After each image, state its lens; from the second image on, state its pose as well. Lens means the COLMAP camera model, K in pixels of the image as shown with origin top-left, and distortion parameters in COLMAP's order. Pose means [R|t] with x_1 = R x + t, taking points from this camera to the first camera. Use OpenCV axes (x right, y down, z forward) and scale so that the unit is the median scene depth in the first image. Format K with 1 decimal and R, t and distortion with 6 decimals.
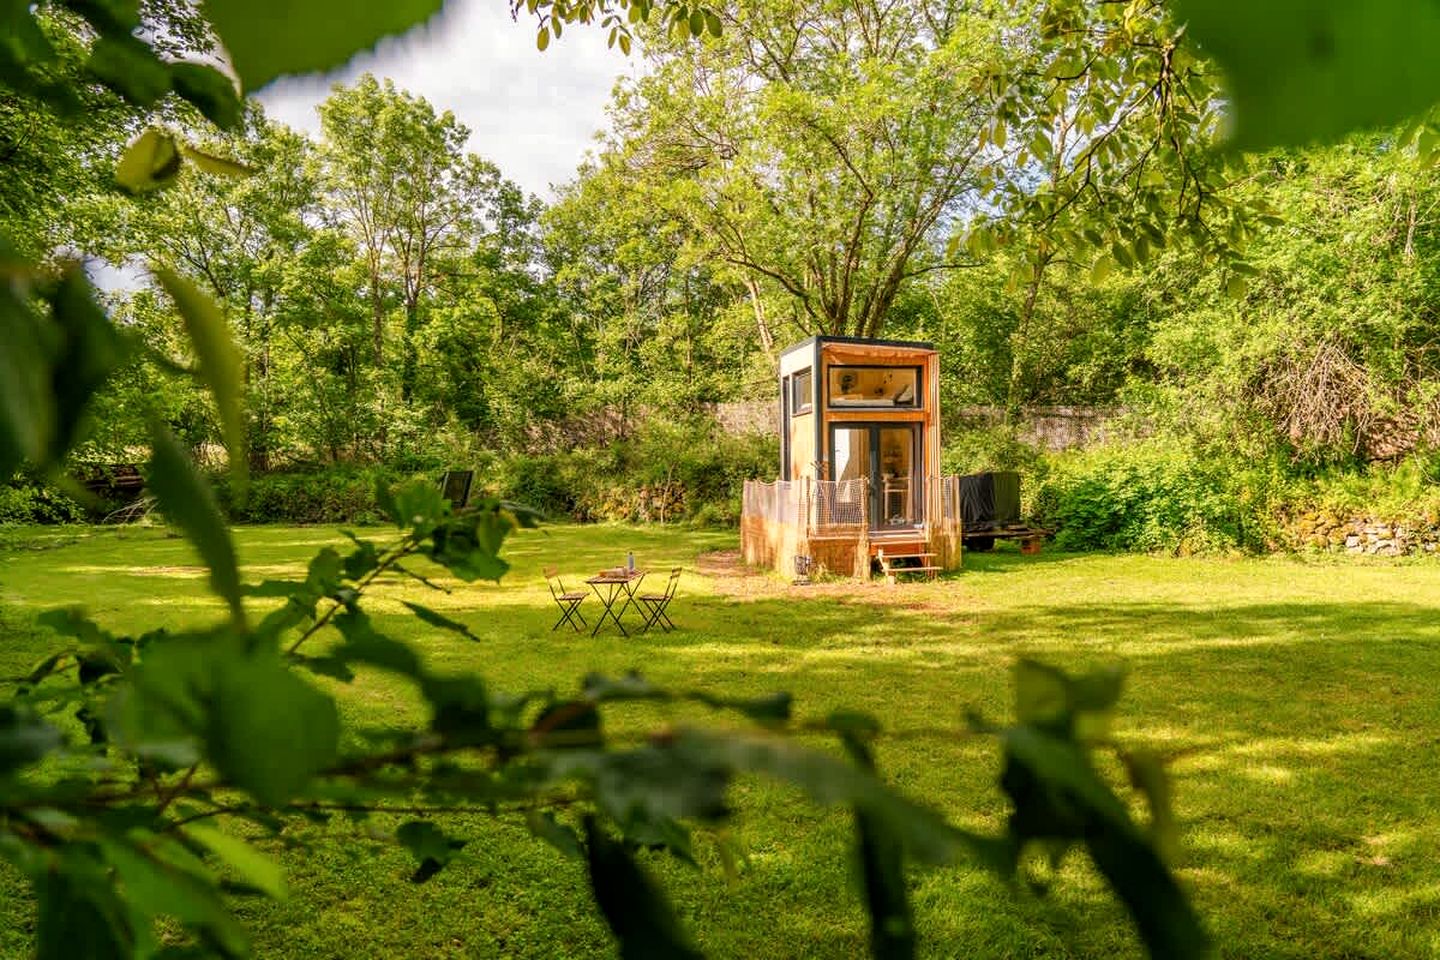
lens RADIAL K [[965.5, 0, 729.7], [0, 965.5, 481.6], [0, 0, 1]] dist [-0.017926, -0.001332]
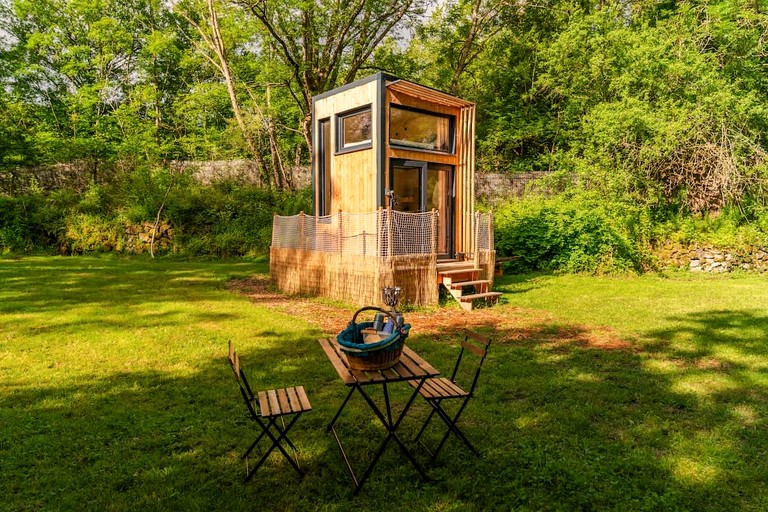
lens RADIAL K [[514.9, 0, 389.2], [0, 514.9, 256.8], [0, 0, 1]] dist [-0.017926, -0.001332]
pose [[0.888279, -0.010335, 0.459189, -0.151650], [-0.012233, 0.998860, 0.046145, 0.019671], [-0.459142, -0.046606, 0.887140, 0.478942]]
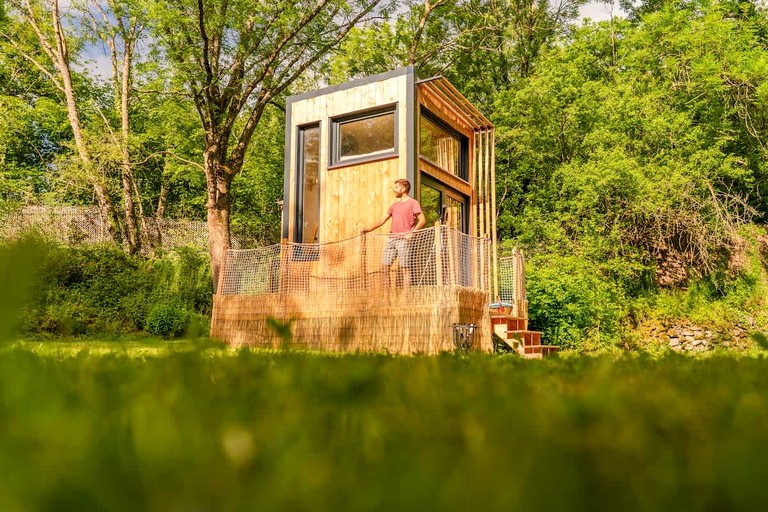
lens RADIAL K [[653.8, 0, 384.6], [0, 653.8, 267.3], [0, 0, 1]] dist [0.004395, 0.000173]
pose [[0.688575, 0.119335, 0.715279, -0.294874], [-0.012300, 0.988147, -0.153019, 0.100449], [-0.725061, 0.096567, 0.681881, 0.628027]]
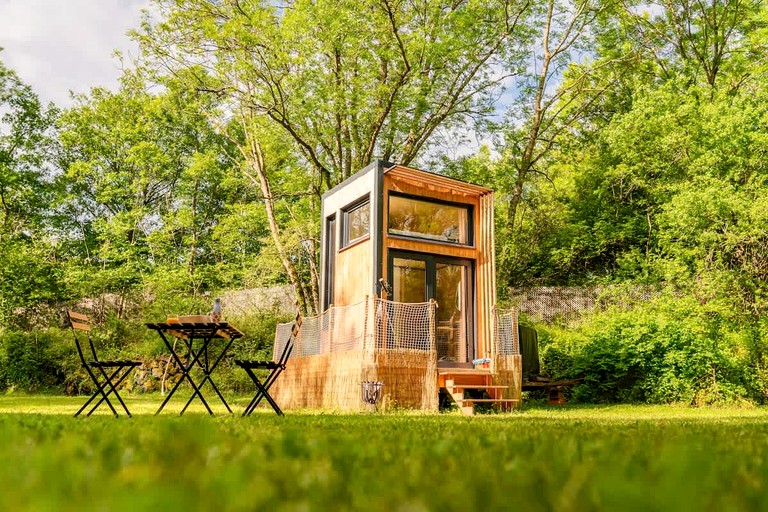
lens RADIAL K [[704.6, 0, 389.7], [0, 704.6, 257.8], [0, 0, 1]] dist [0.018984, 0.006855]
pose [[0.959319, 0.079257, 0.270972, -0.080982], [-0.018293, 0.975220, -0.220478, 0.097340], [-0.281731, 0.206552, 0.936997, 0.337536]]
